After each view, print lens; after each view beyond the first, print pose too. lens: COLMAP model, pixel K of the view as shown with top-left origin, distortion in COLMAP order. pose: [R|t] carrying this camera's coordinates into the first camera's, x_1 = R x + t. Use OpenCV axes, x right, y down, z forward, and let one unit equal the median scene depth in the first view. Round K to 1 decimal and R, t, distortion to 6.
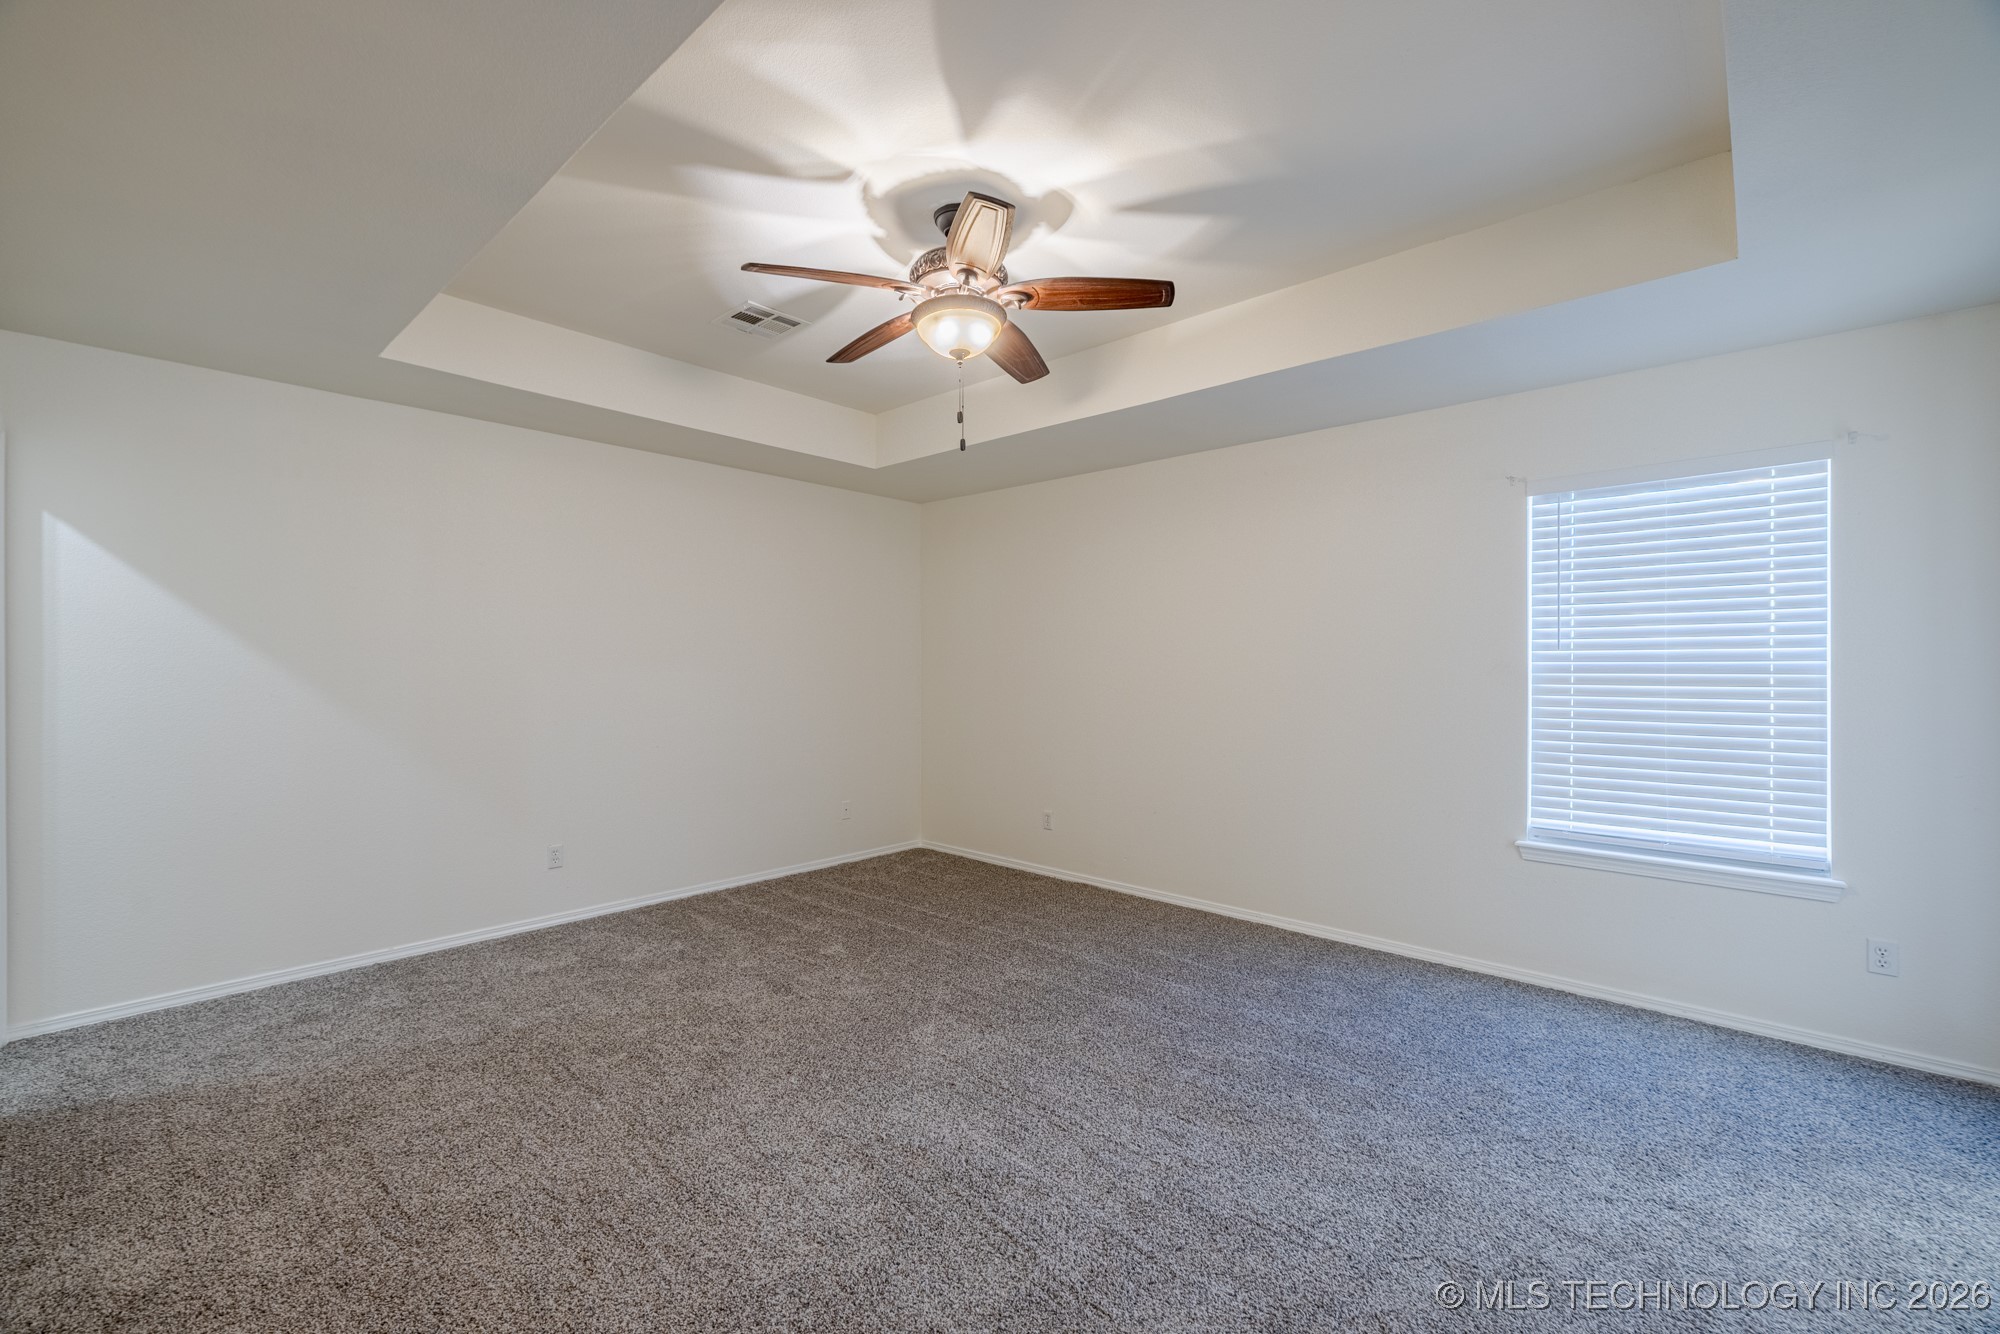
lens RADIAL K [[840.3, 0, 993.0], [0, 840.3, 667.3], [0, 0, 1]] dist [0.000648, 0.000351]
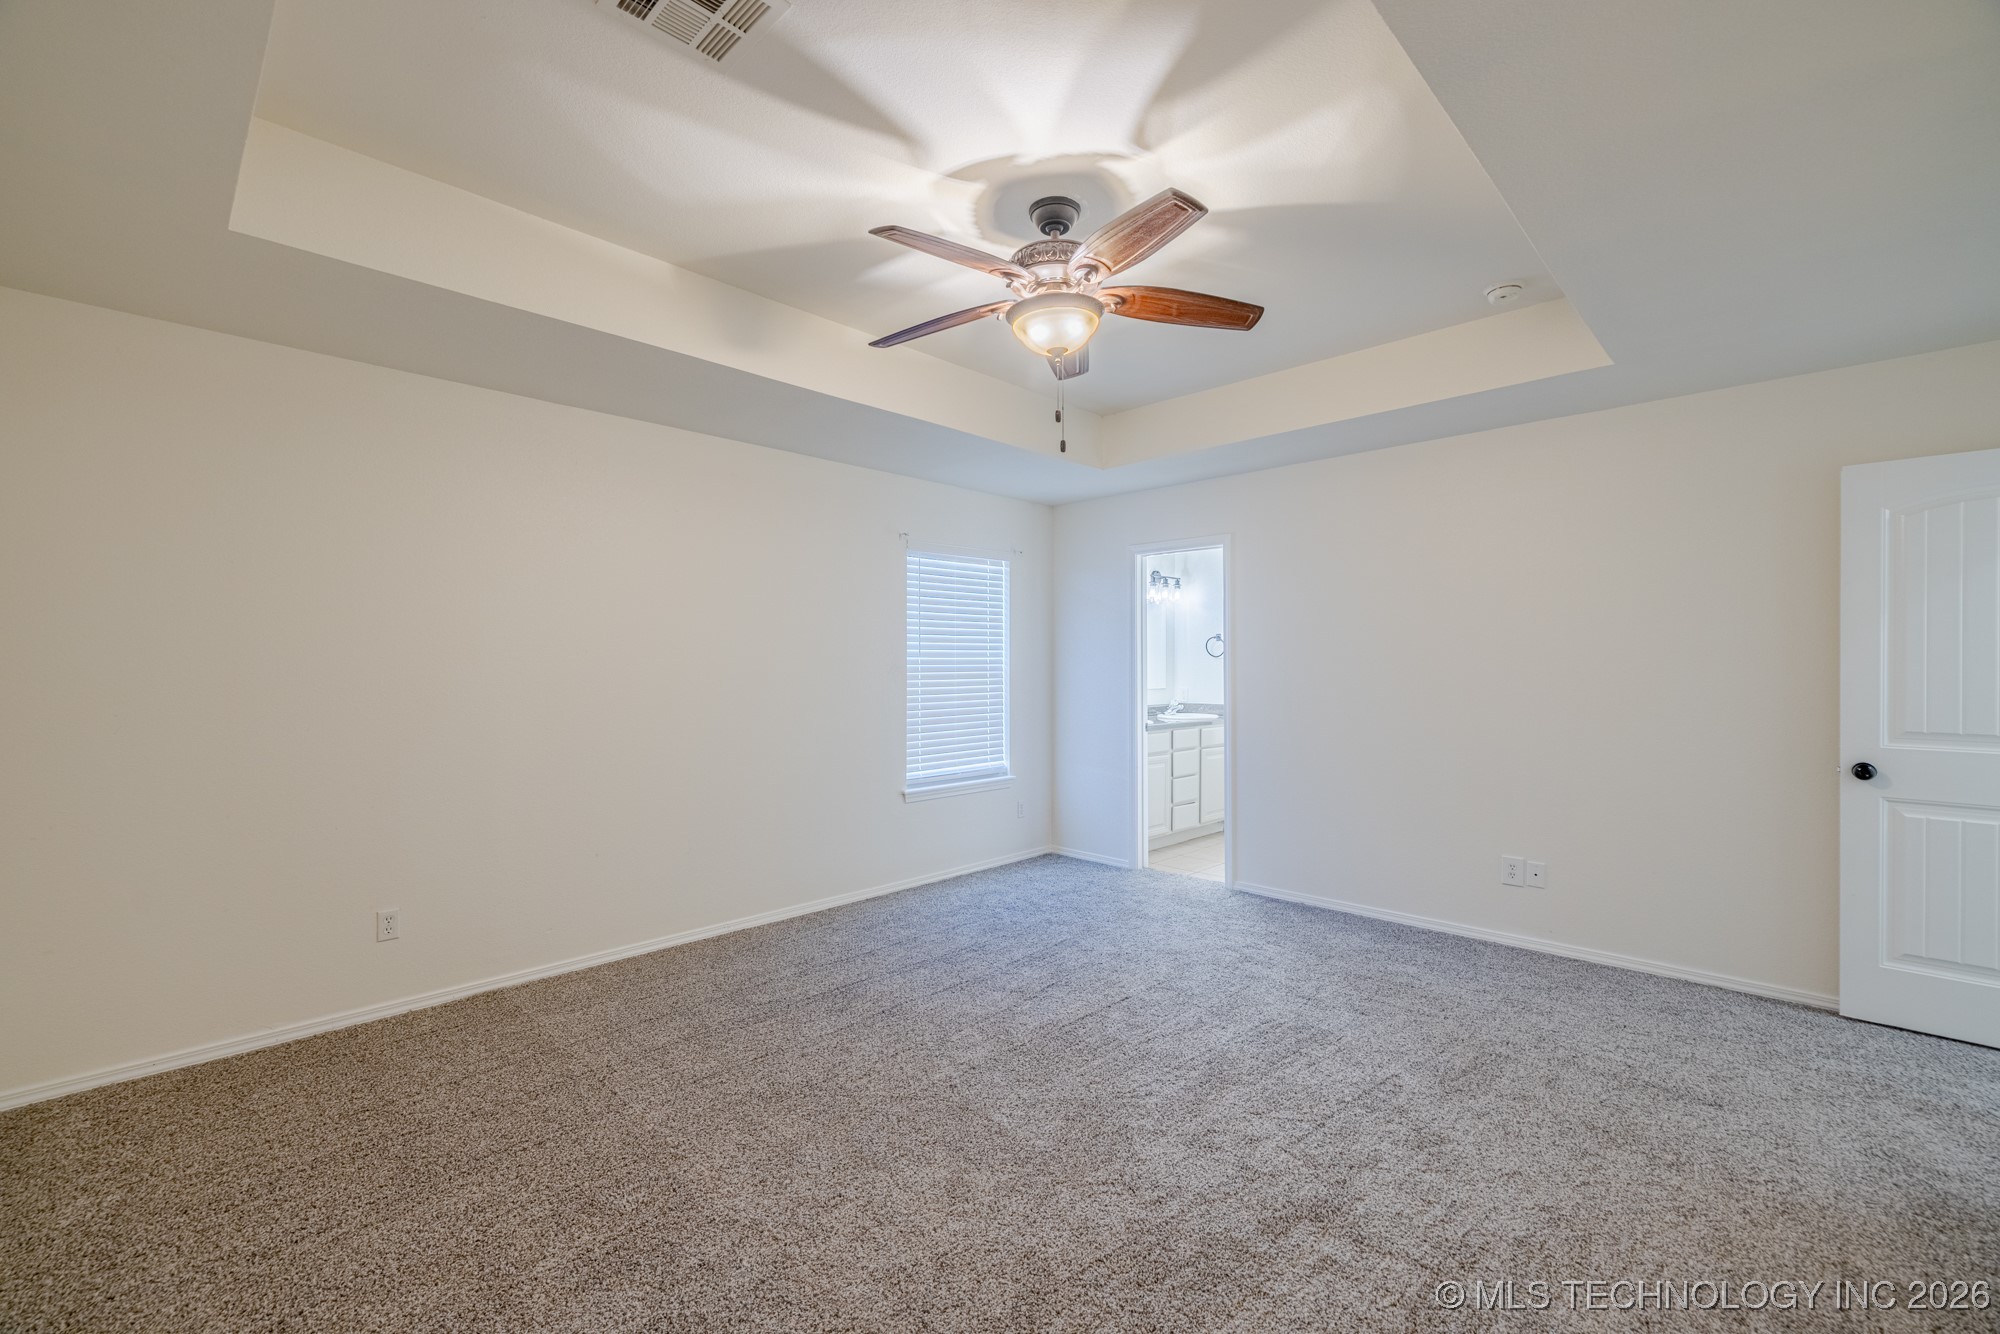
lens RADIAL K [[840.3, 0, 993.0], [0, 840.3, 667.3], [0, 0, 1]] dist [0.000648, 0.000351]
pose [[0.020418, -0.003086, 0.999787, -0.892299], [0.006682, 0.999973, 0.002950, -0.006141], [-0.999769, 0.006620, 0.020438, 0.920078]]
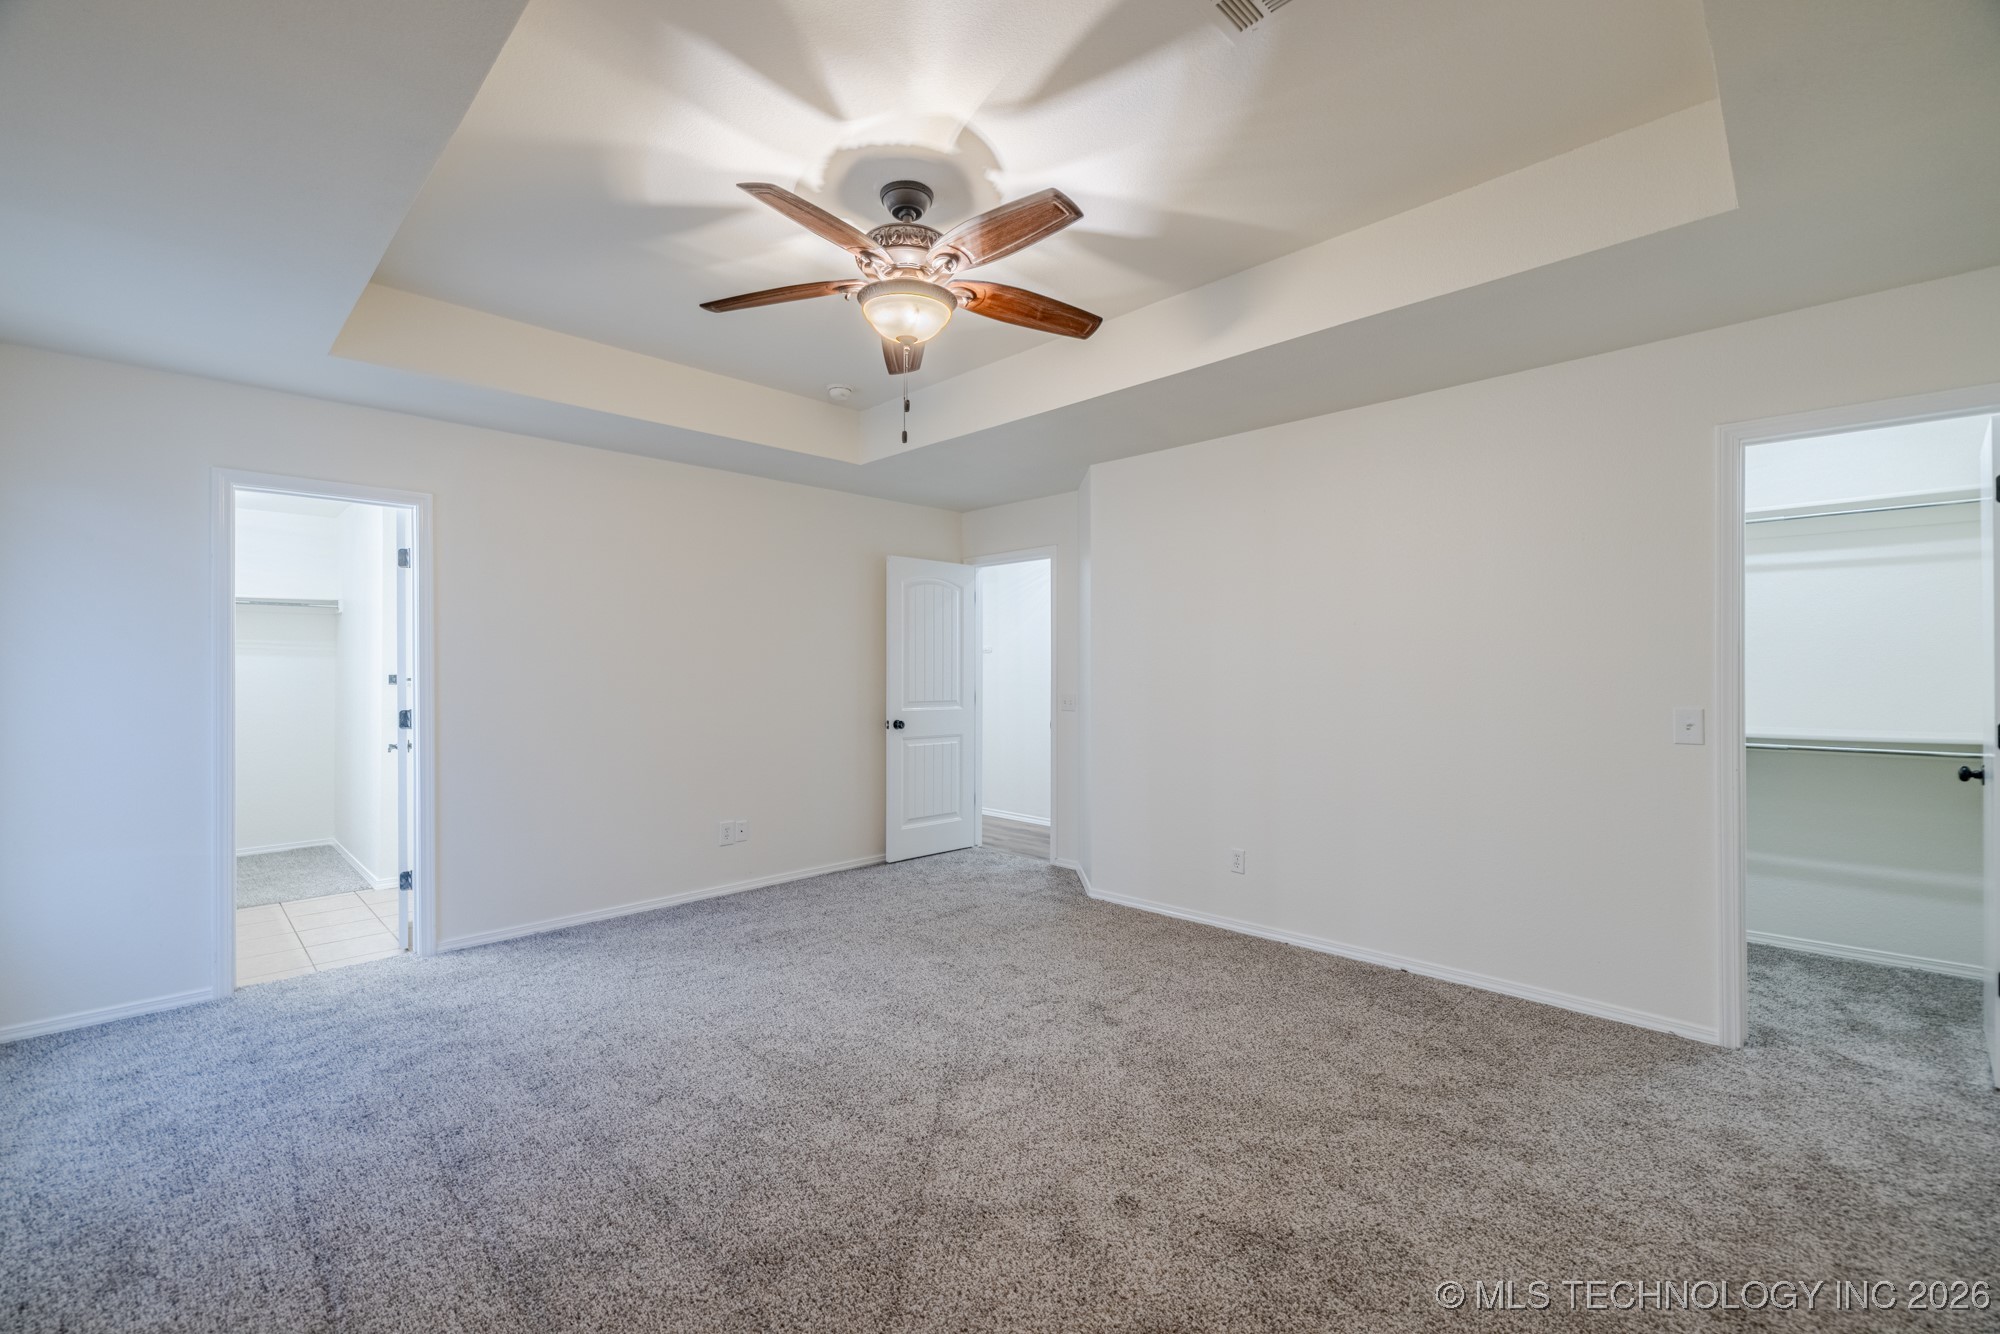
lens RADIAL K [[840.3, 0, 993.0], [0, 840.3, 667.3], [0, 0, 1]] dist [0.000648, 0.000351]
pose [[-0.999508, 0.001628, 0.031327, -0.146403], [0.001640, 0.999999, 0.000368, 0.003487], [-0.031326, 0.000420, -0.999509, 1.709448]]
